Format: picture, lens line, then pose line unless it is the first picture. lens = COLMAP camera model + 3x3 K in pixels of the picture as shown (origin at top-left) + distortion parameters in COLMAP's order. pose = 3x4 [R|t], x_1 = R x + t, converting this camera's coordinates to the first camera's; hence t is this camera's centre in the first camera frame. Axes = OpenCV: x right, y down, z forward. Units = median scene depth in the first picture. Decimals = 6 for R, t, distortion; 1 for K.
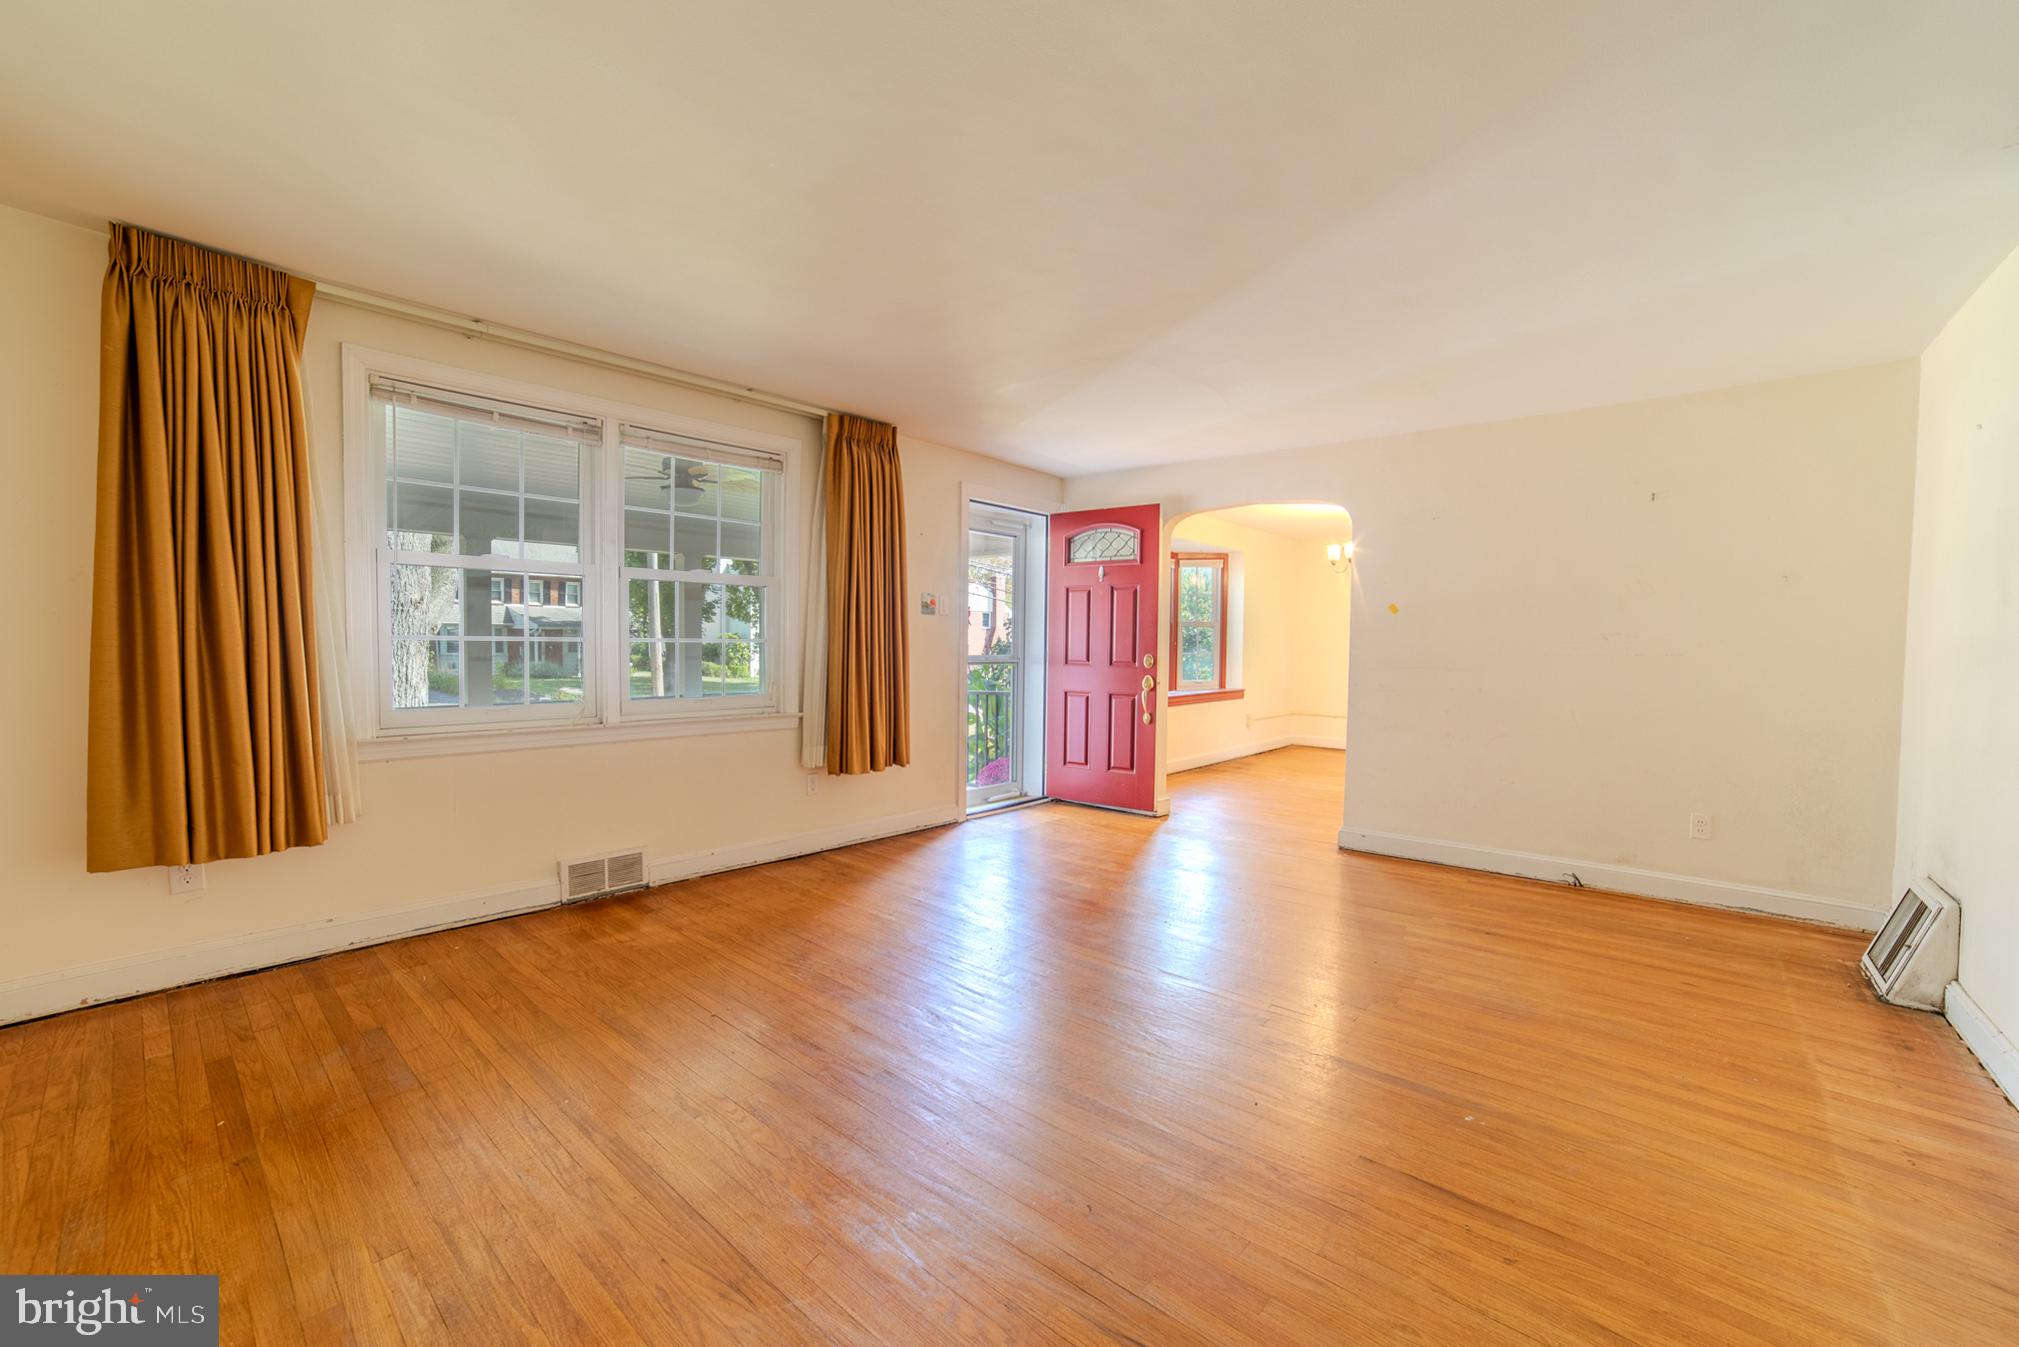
lens RADIAL K [[806.1, 0, 1005.9], [0, 806.1, 679.4], [0, 0, 1]] dist [-0.083871, 0.033565]
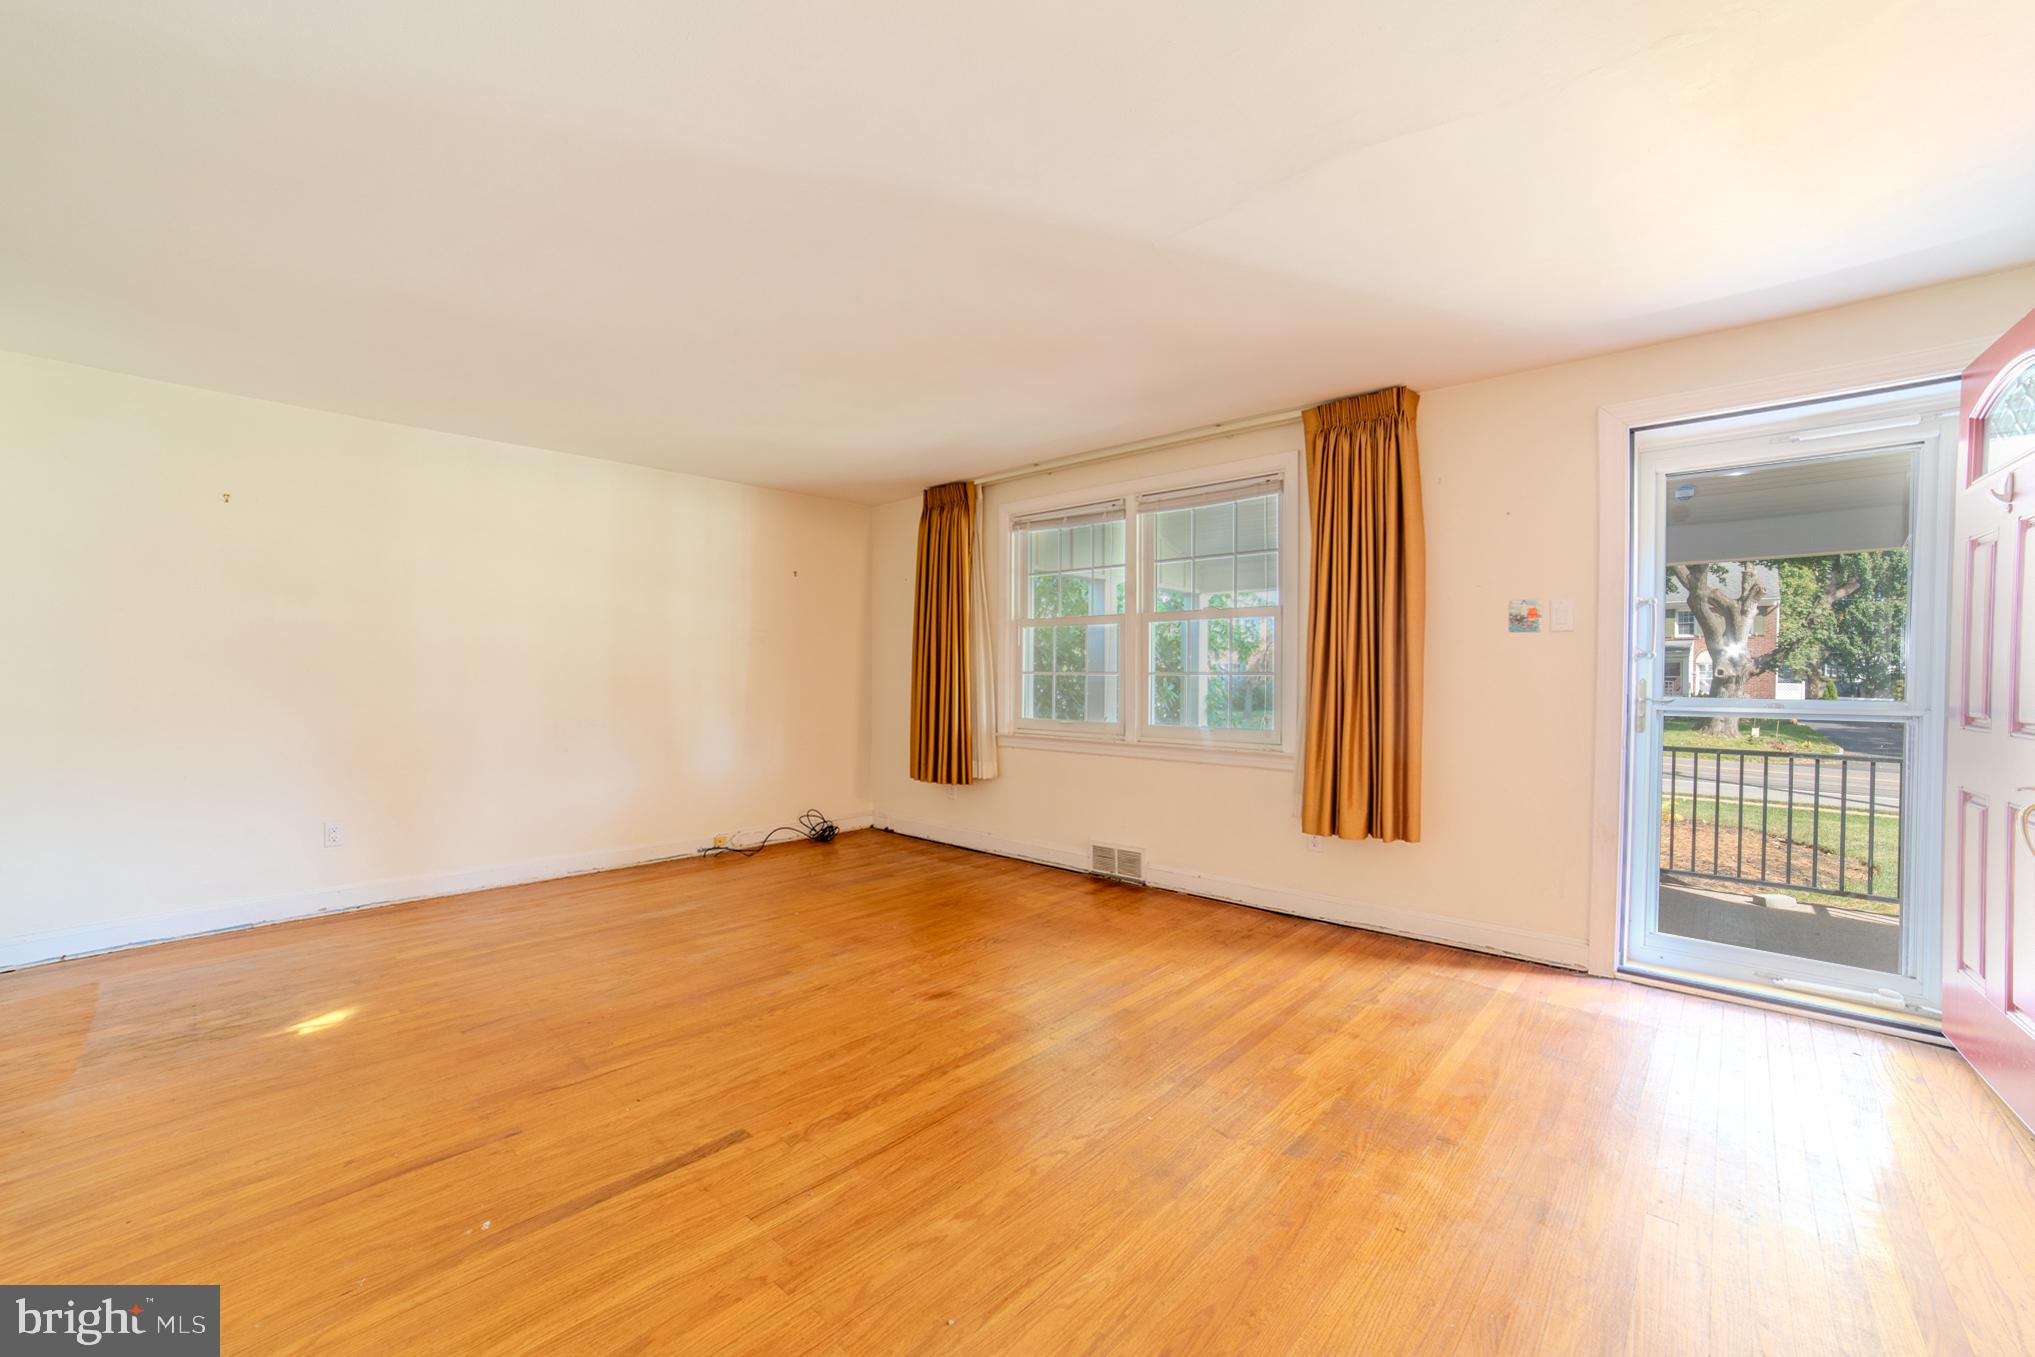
lens RADIAL K [[812.5, 0, 1013.9], [0, 812.5, 684.4], [0, 0, 1]] dist [-0.083871, 0.033565]
pose [[-0.008103, 0.002190, -0.999965, 0.786855], [-0.047362, 0.998874, 0.002572, -0.028485], [0.998845, 0.047381, -0.007990, 0.850356]]
